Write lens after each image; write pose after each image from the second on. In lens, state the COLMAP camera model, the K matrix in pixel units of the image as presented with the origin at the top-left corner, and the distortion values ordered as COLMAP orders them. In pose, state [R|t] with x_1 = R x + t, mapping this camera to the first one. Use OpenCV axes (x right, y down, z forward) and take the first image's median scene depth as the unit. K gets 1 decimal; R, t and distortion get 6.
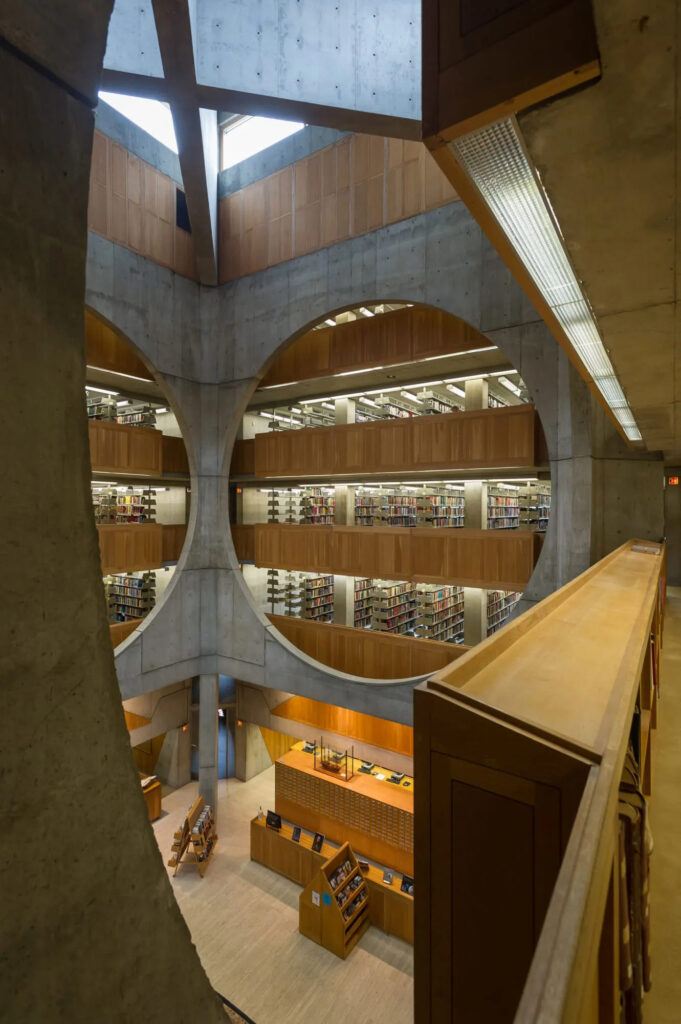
lens RADIAL K [[498.5, 0, 340.5], [0, 498.5, 512.0], [0, 0, 1]] dist [0.004412, -0.000009]
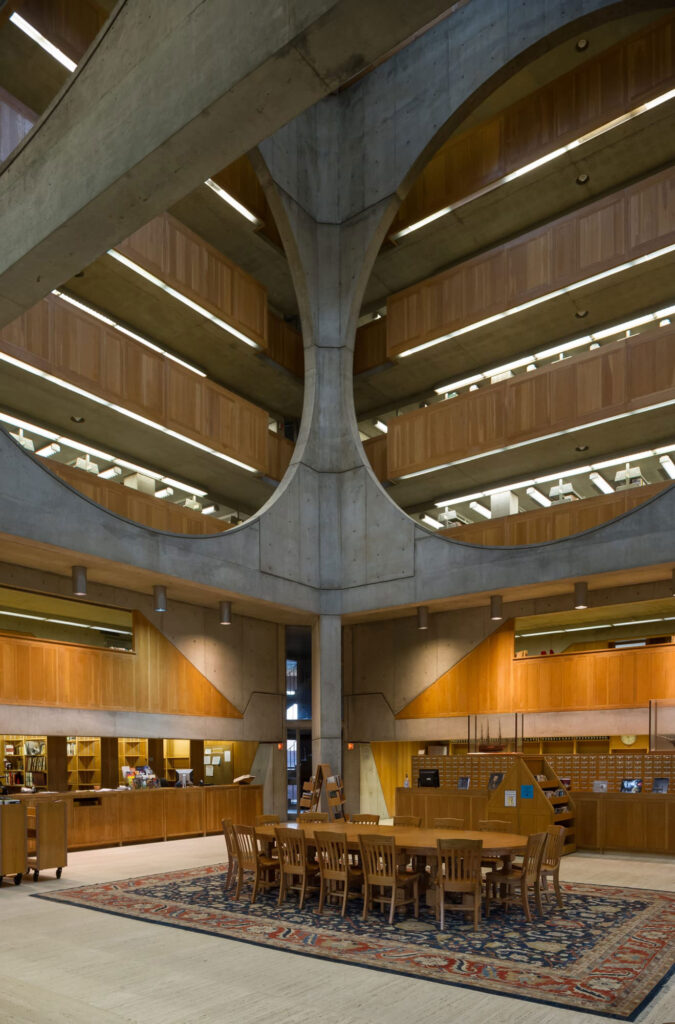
lens RADIAL K [[721.6, 0, 339.2], [0, 721.6, 783.8], [0, 0, 1]] dist [-0.006925, -0.004367]
pose [[0.998116, -0.006609, -0.060997, -0.191563], [0.008255, 0.999607, 0.026783, 0.565123], [0.060796, -0.027237, 0.997779, -0.094683]]
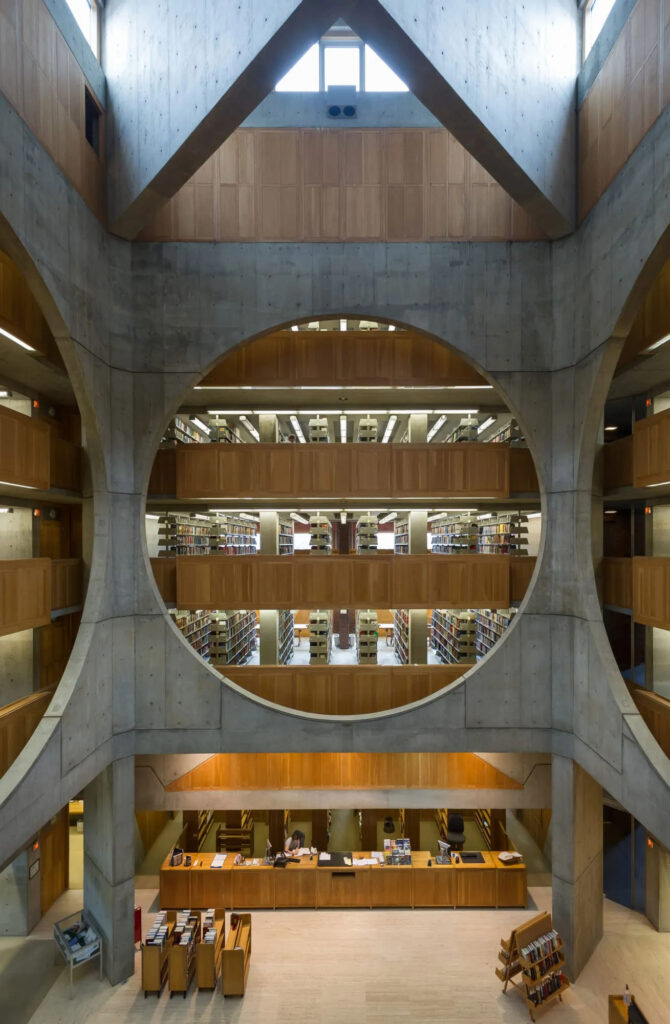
lens RADIAL K [[492.6, 0, 340.0], [0, 492.6, 549.7], [0, 0, 1]] dist [0.010810, -0.000733]
pose [[0.547794, 0.001571, -0.836612, 0.178686], [0.000935, 0.999996, 0.002490, 0.012861], [0.836613, -0.002146, 0.547791, 0.320350]]
